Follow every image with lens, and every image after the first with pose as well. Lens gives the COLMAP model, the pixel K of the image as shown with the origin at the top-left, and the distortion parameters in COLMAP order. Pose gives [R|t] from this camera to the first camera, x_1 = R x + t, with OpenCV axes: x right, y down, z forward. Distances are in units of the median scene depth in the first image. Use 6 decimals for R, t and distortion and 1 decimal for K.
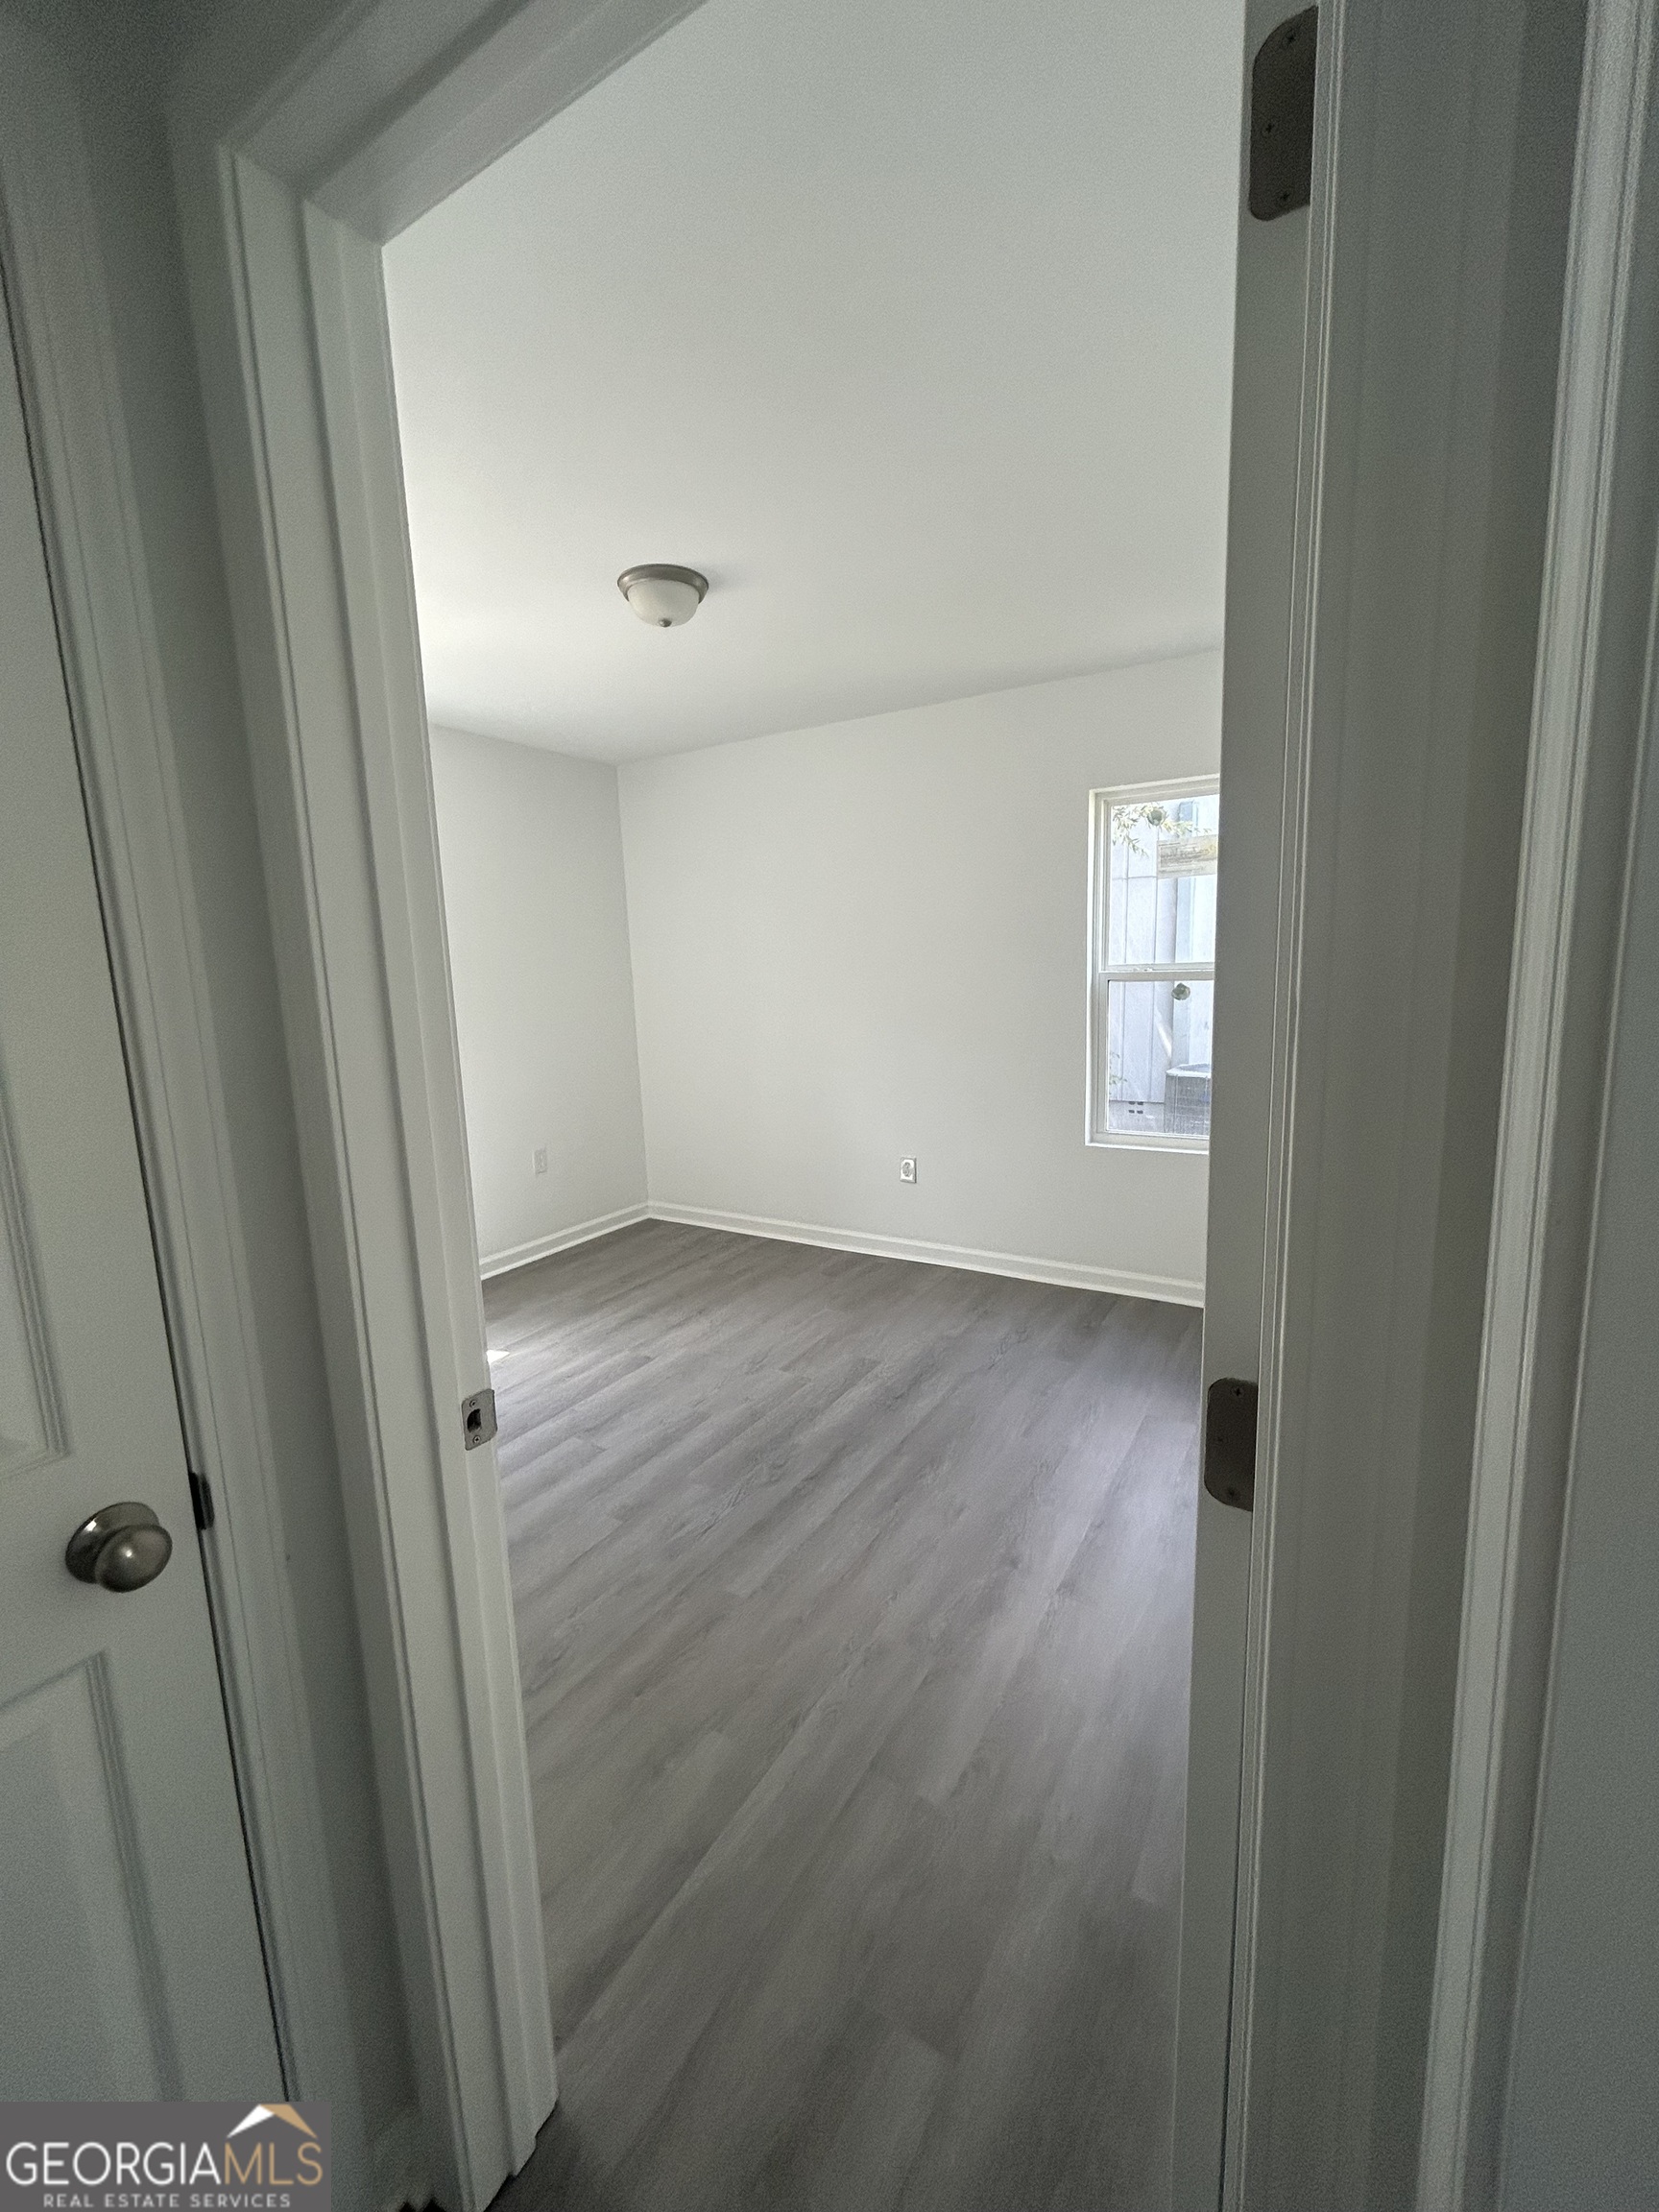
lens RADIAL K [[885.8, 0, 832.0], [0, 885.8, 1104.0], [0, 0, 1]] dist [0.002248, 0.000354]
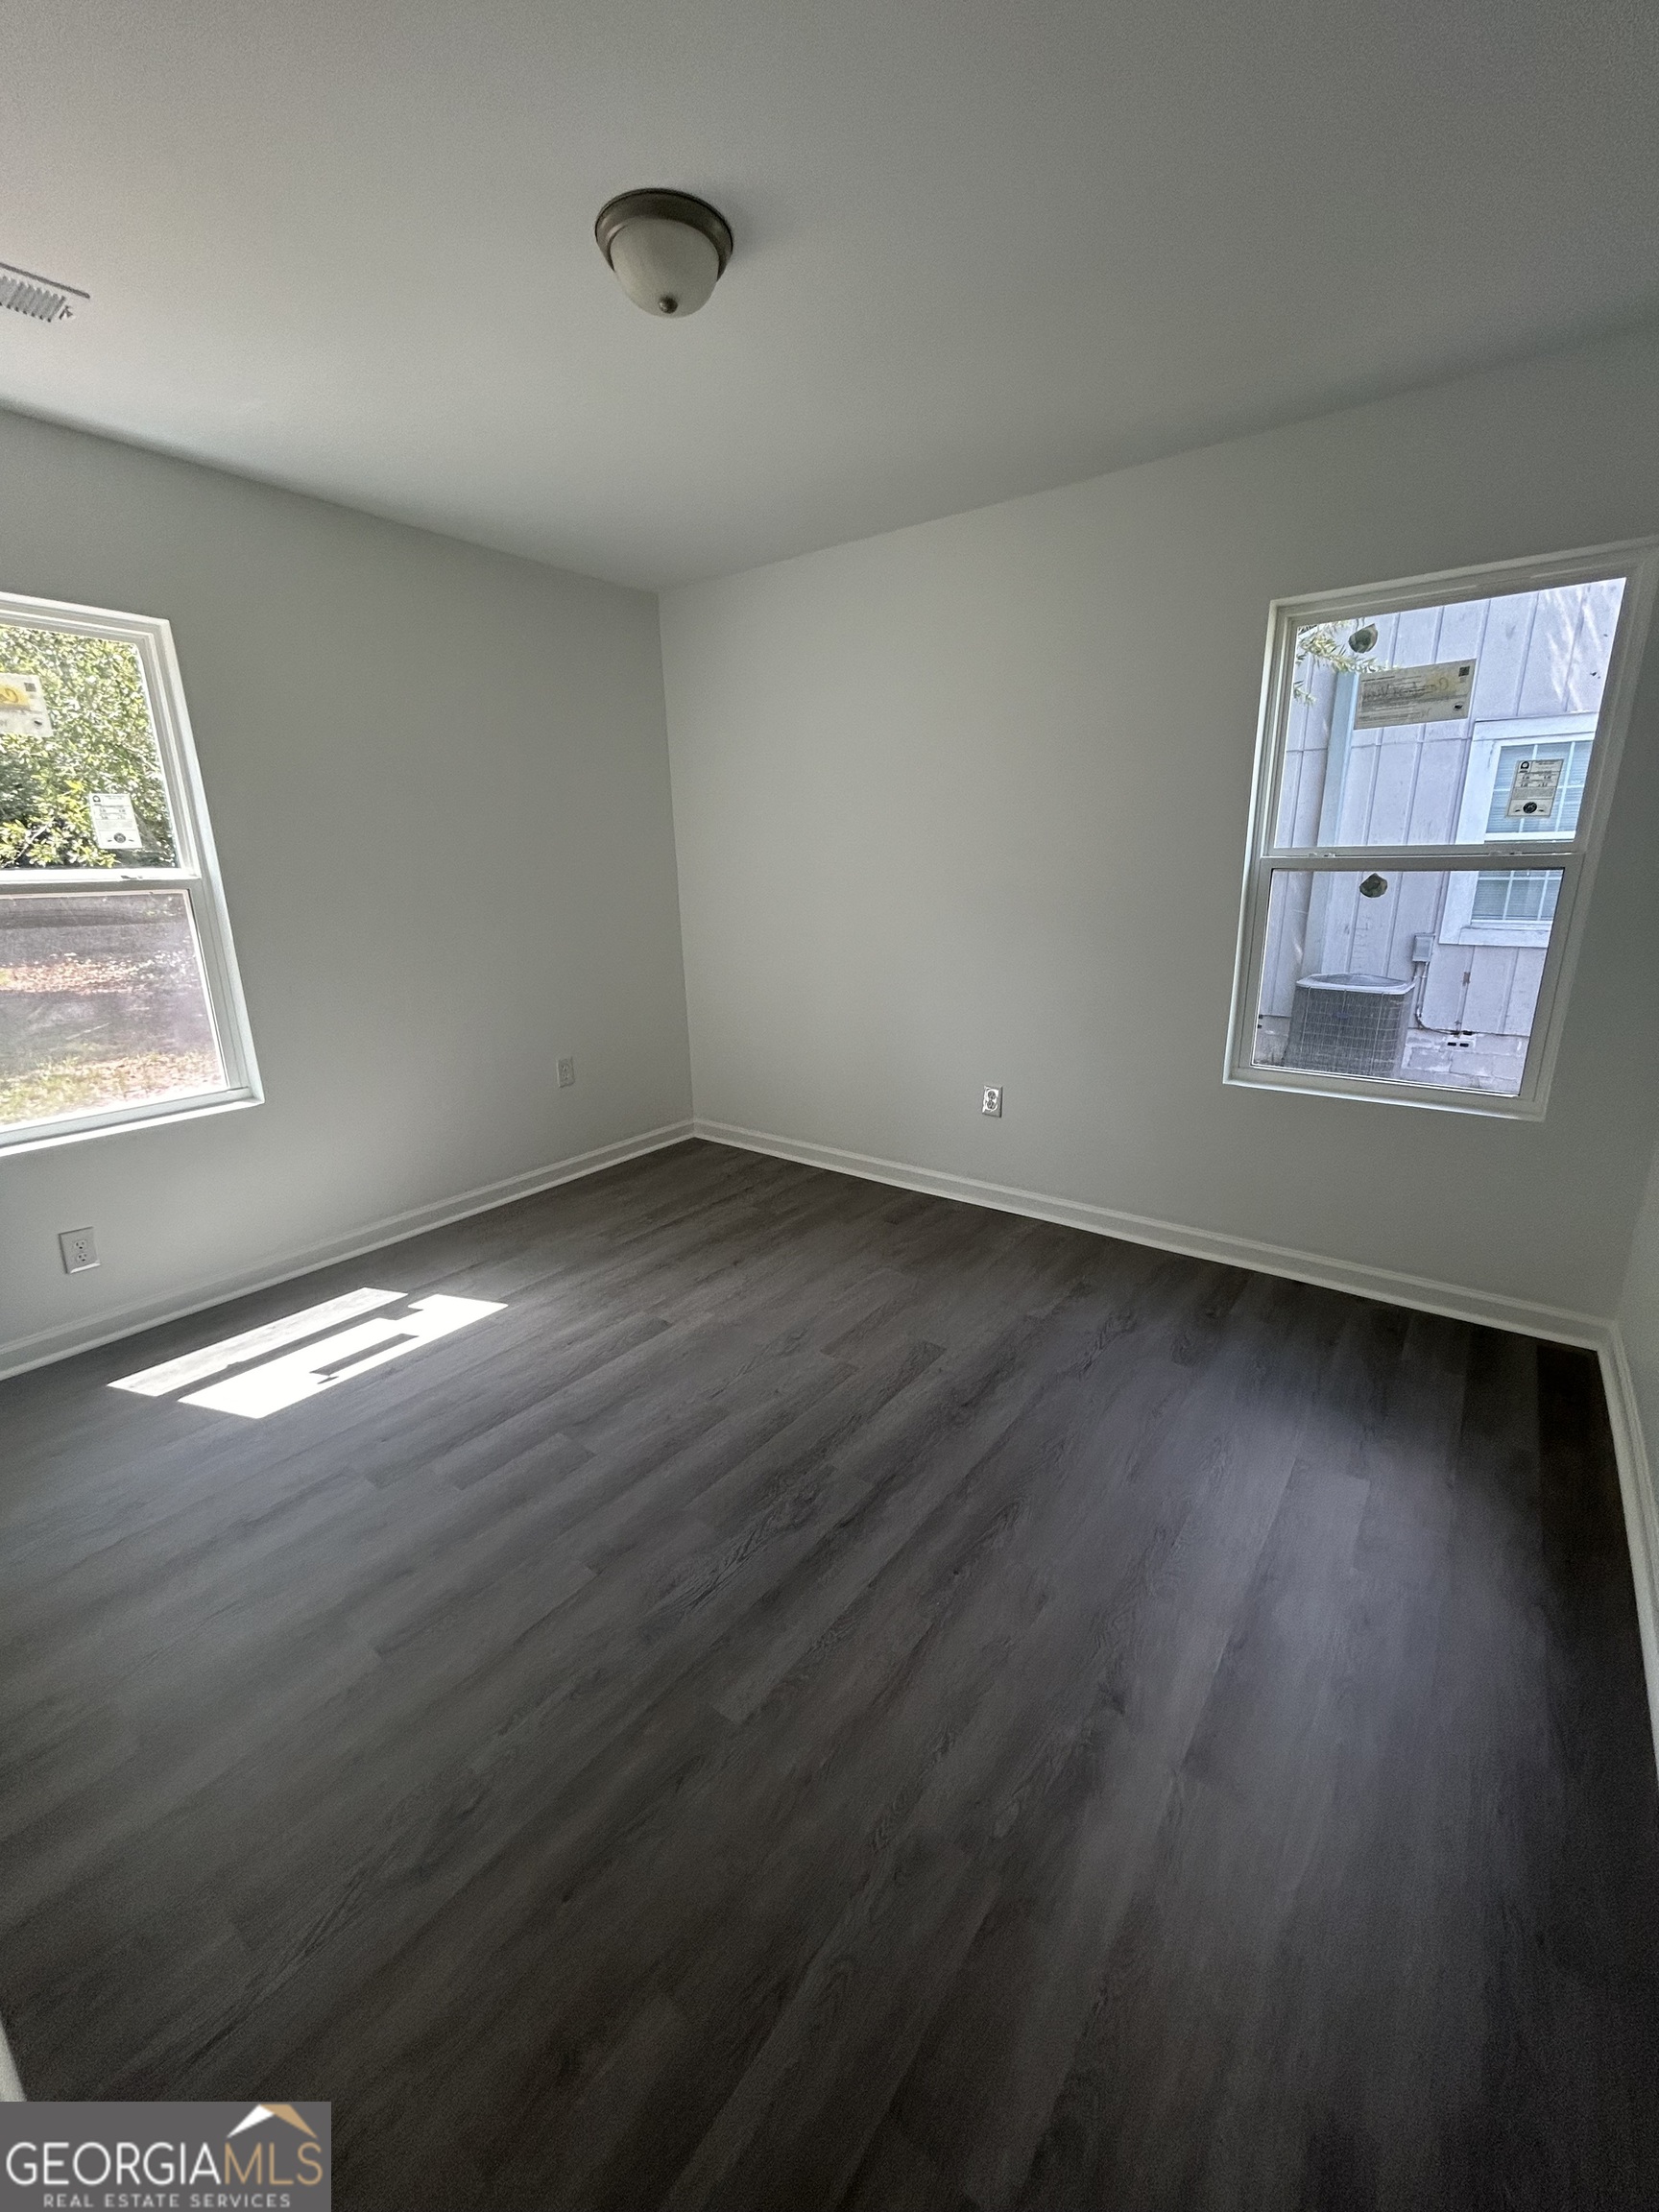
lens RADIAL K [[891.7, 0, 831.1], [0, 891.7, 1104.1], [0, 0, 1]] dist [0.004615, 0.000313]
pose [[0.995193, 0.039486, -0.089617, 0.015582], [-0.028810, 0.992662, 0.117437, -0.023223], [0.093596, -0.114291, 0.989029, 0.230334]]
